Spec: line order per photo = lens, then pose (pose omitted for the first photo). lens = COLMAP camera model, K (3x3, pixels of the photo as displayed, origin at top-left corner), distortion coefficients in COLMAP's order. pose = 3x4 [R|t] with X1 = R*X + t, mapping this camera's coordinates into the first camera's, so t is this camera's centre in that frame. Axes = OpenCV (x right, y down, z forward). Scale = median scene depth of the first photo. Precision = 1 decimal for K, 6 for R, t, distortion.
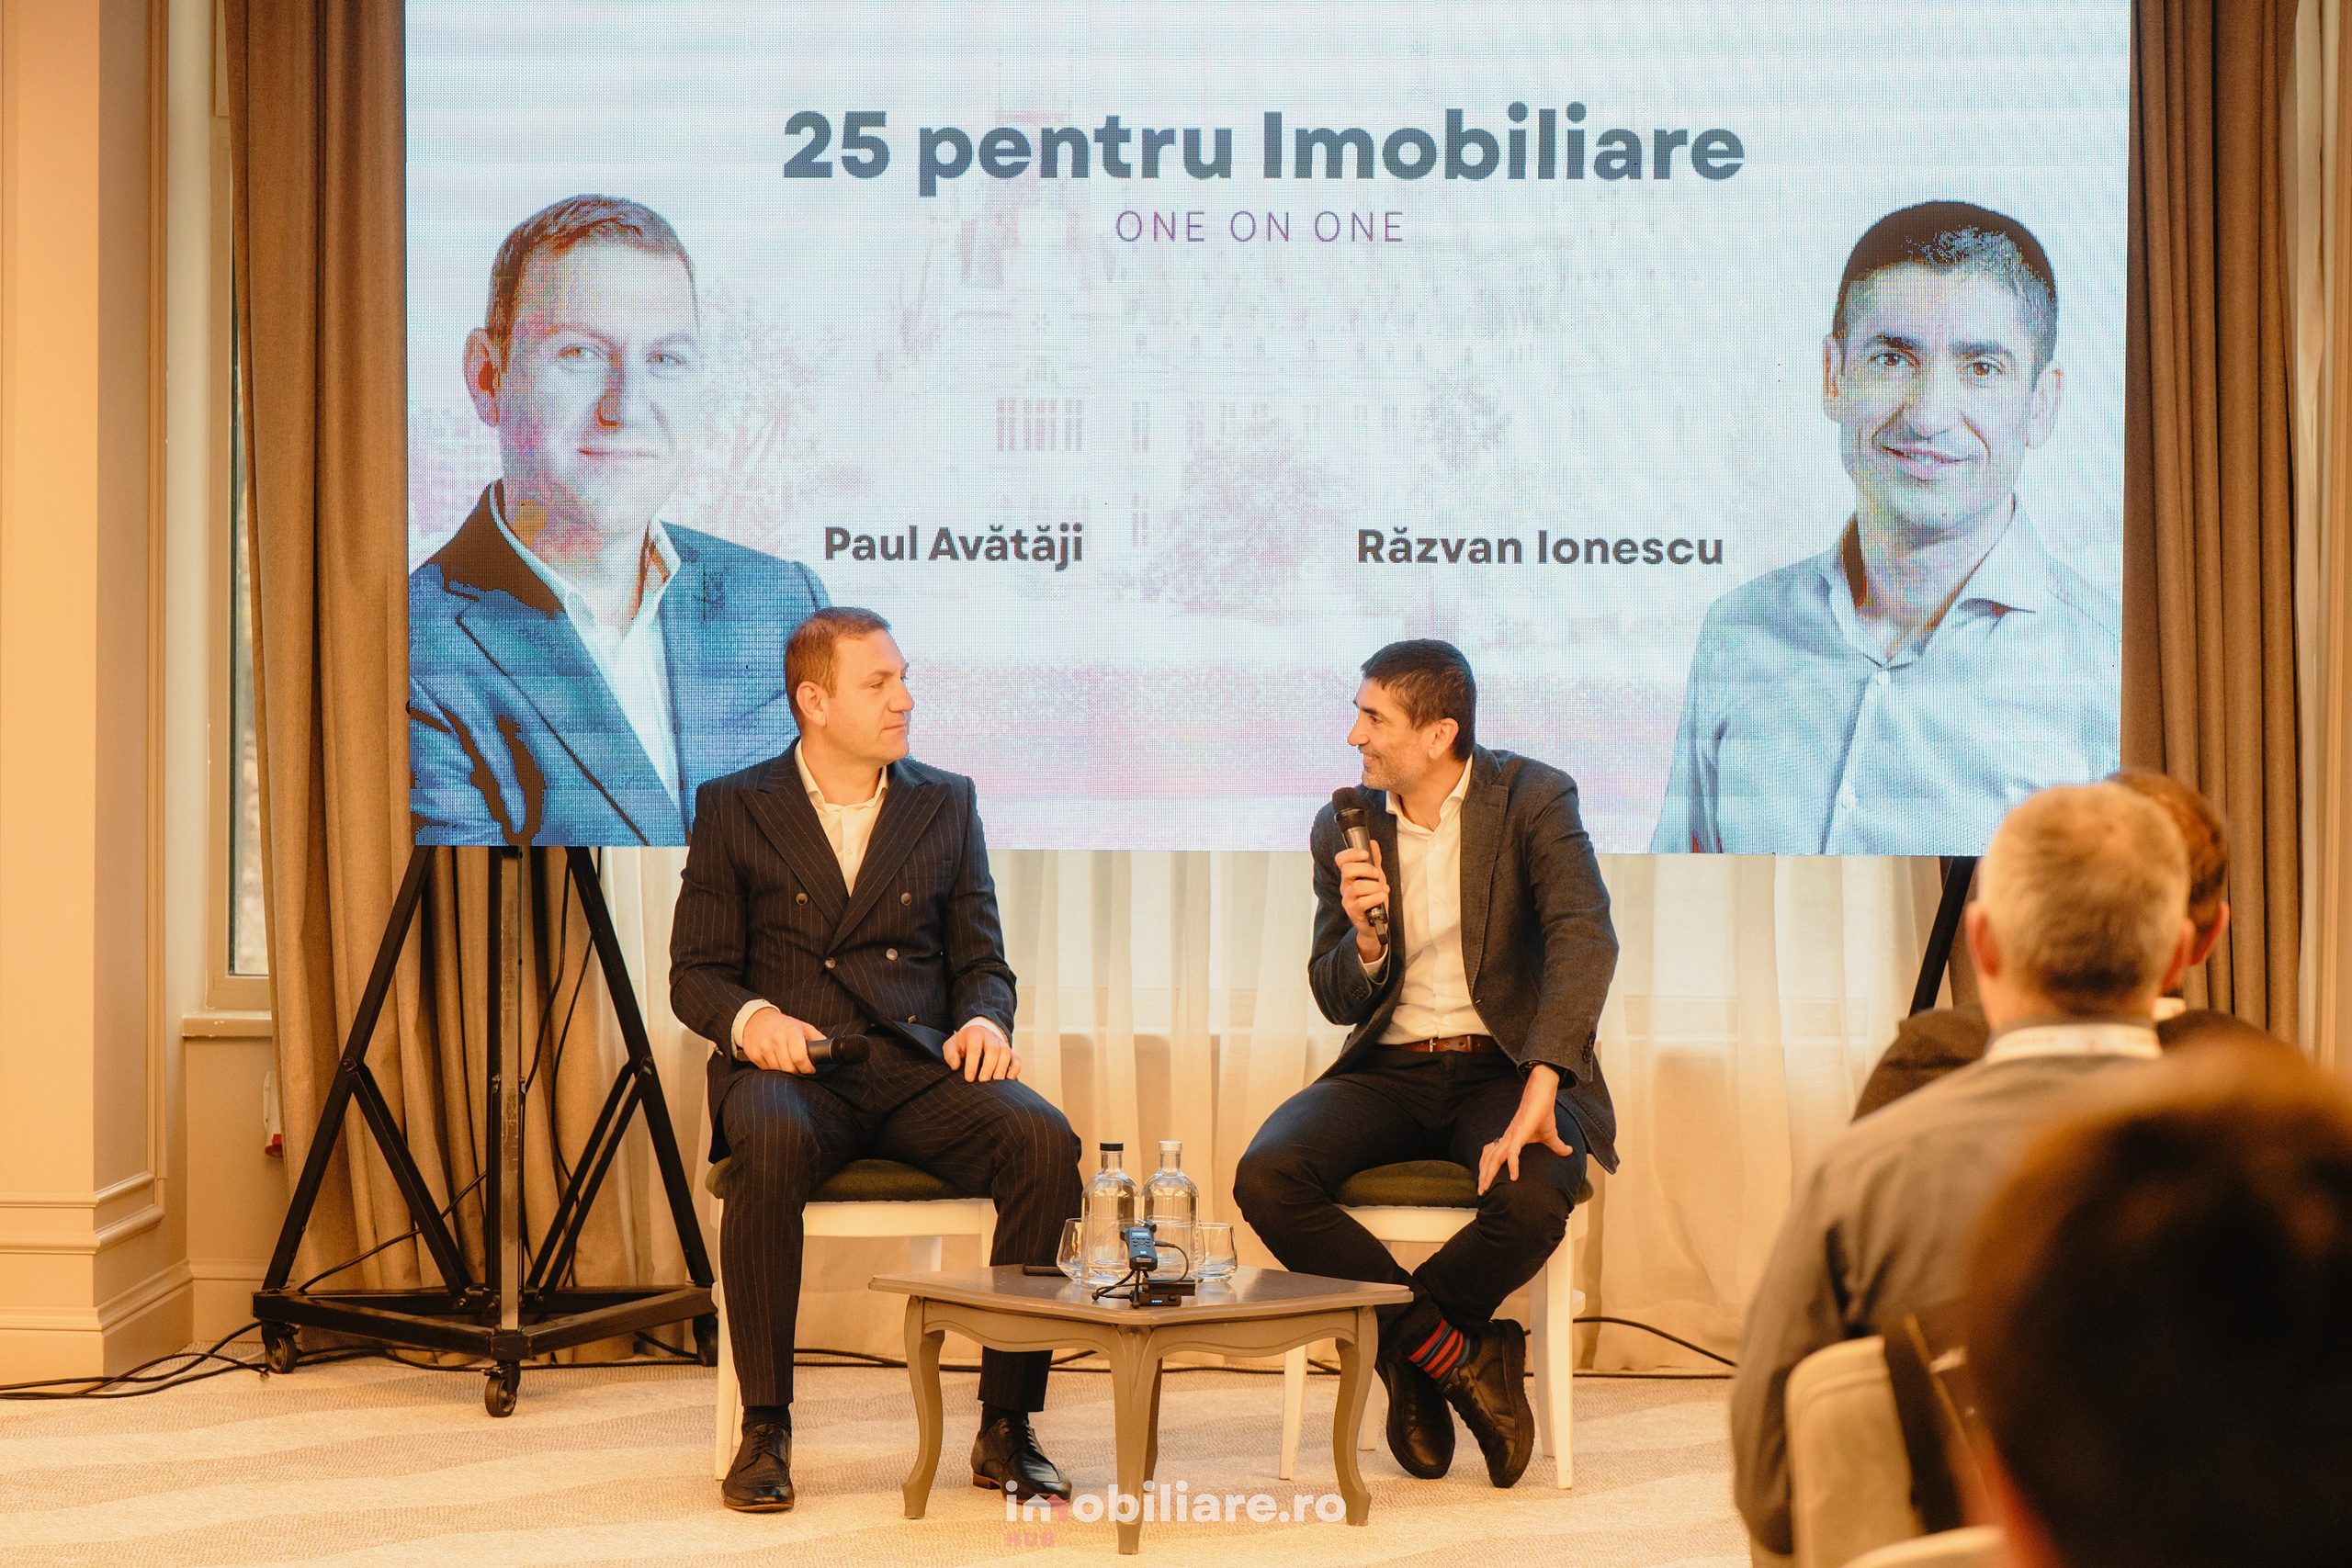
lens RADIAL K [[7018.8, 0, 1176.0], [0, 7018.8, 784.0], [0, 0, 1]] dist [-0.008321, 0.094105]
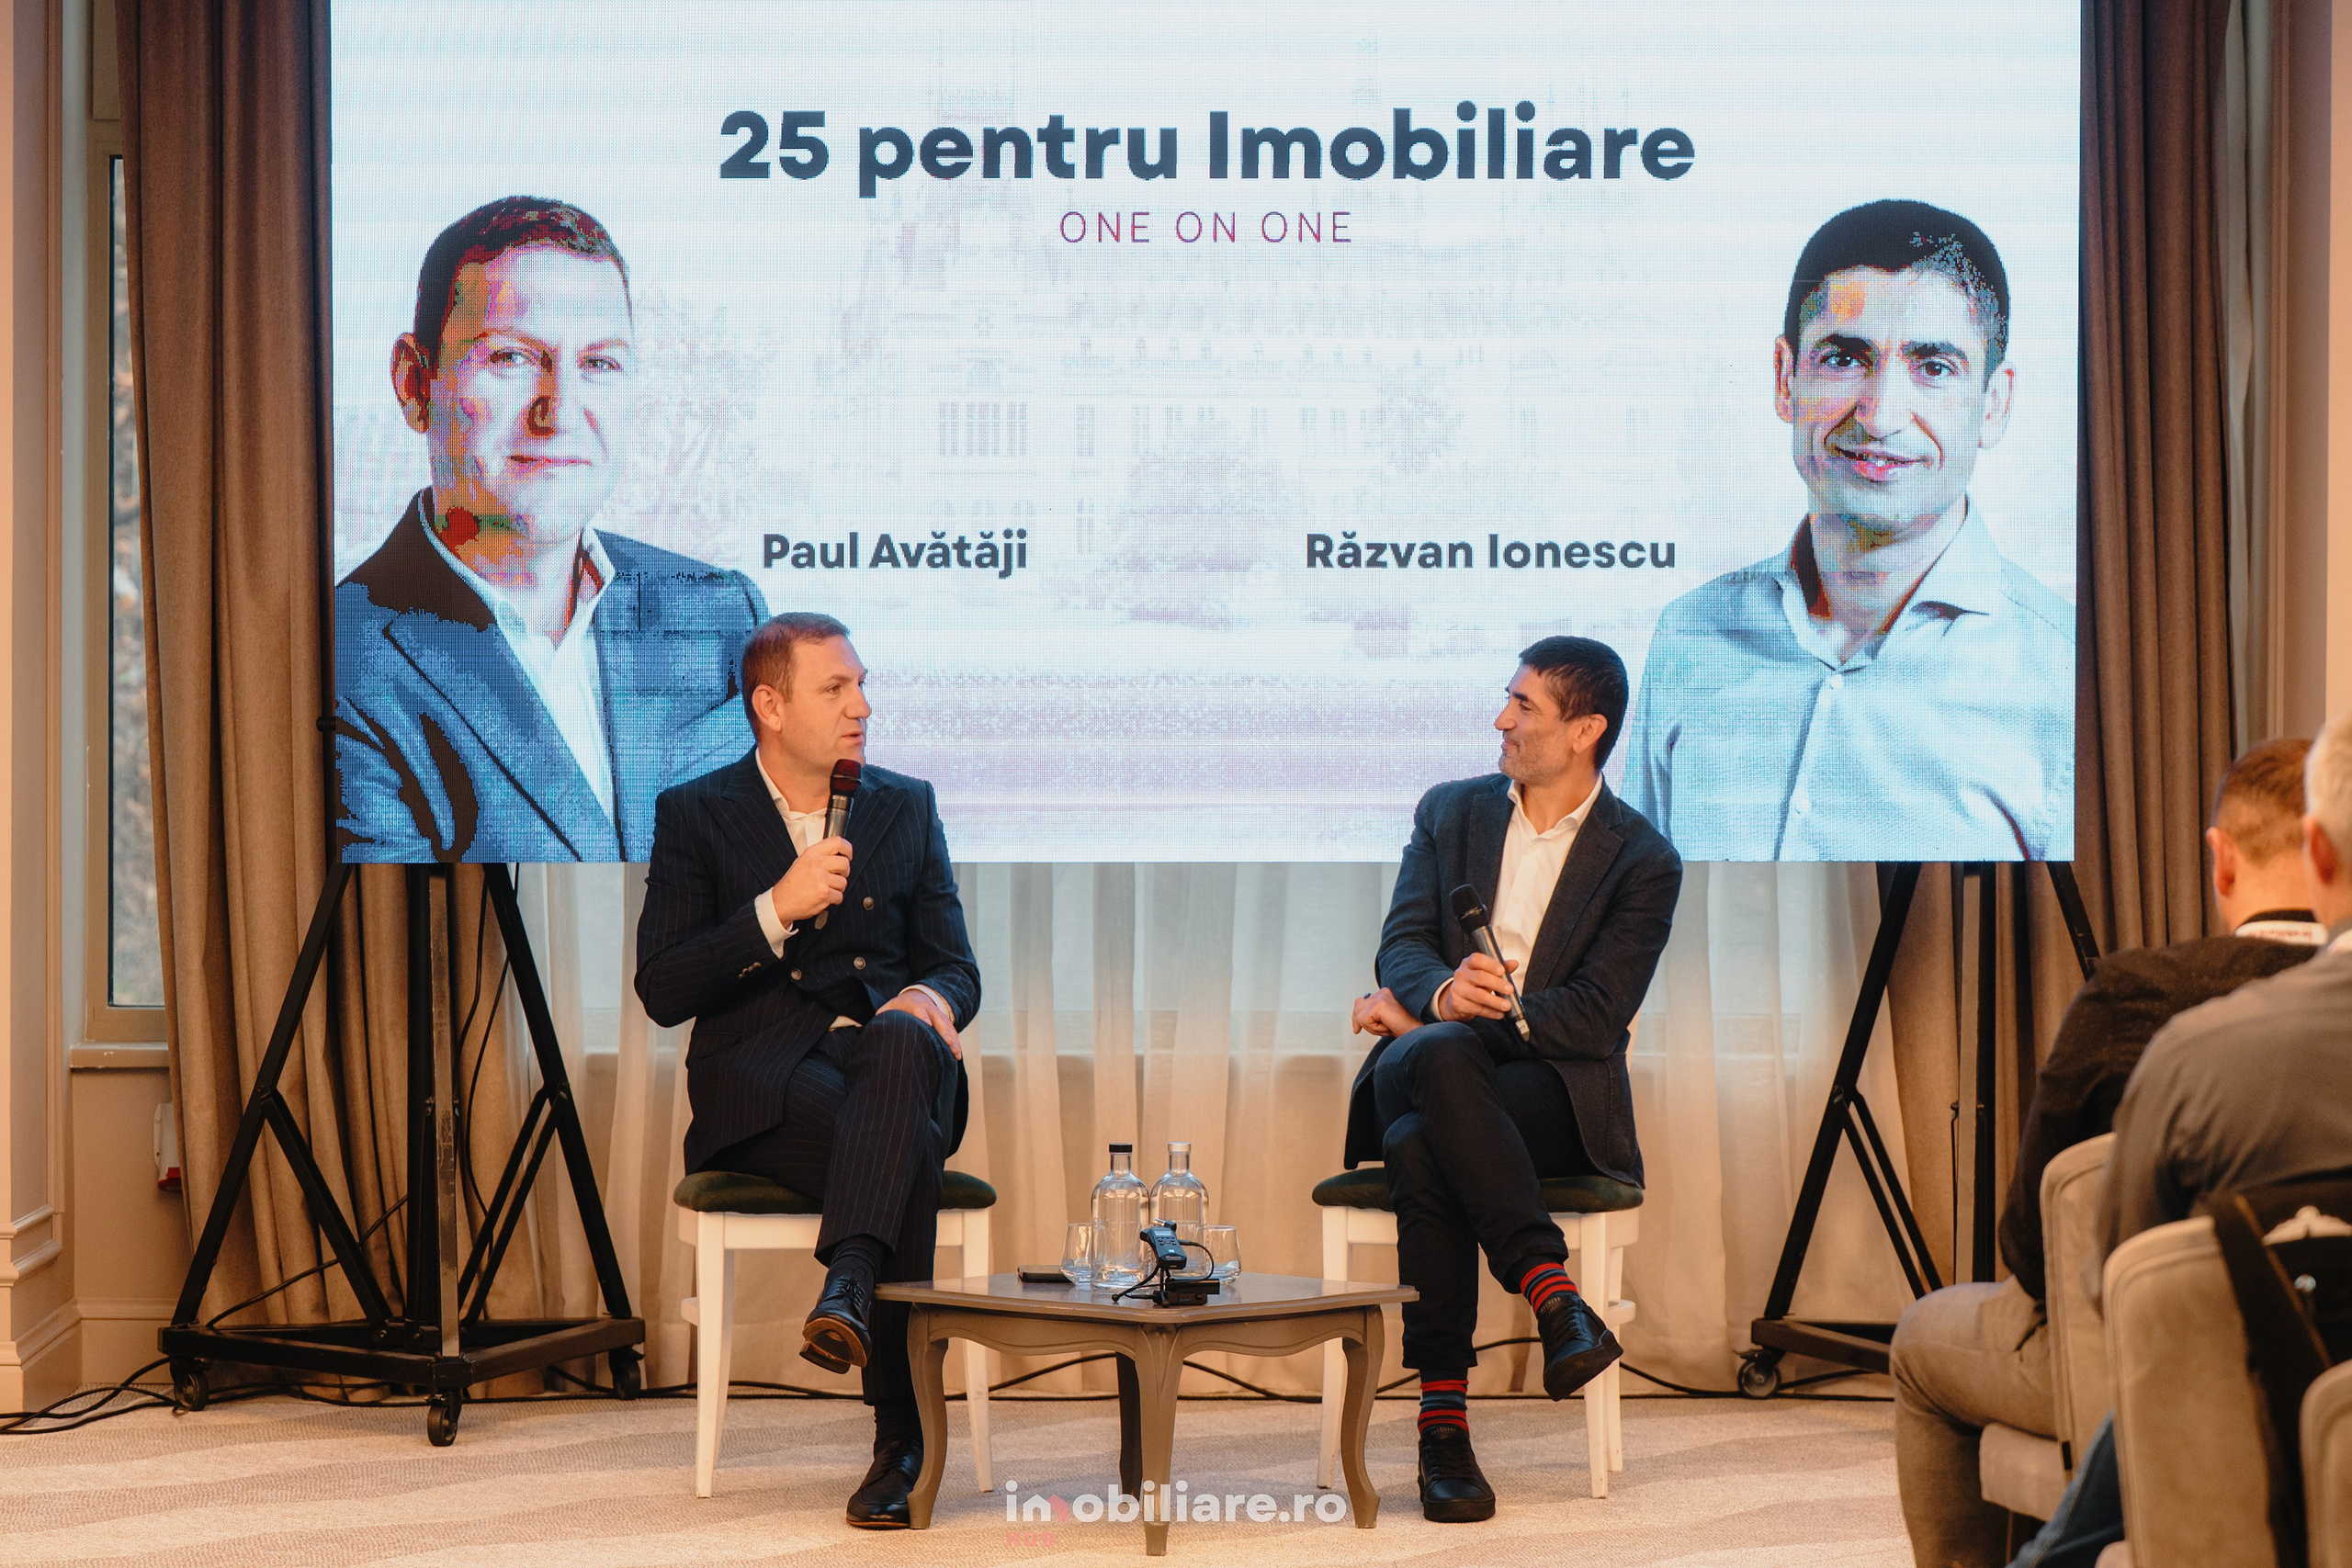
lens RADIAL K [[7862.0, 0, 1176.0], [0, 7862.0, 784.0], [0, 0, 1]] dist [-0.048061, 0.856988]
pose [[0.997170, -0.006895, 0.074863, -0.075243], [0.007971, 0.999869, -0.014080, 0.014196], [-0.074756, 0.014637, 0.997094, -0.098832]]
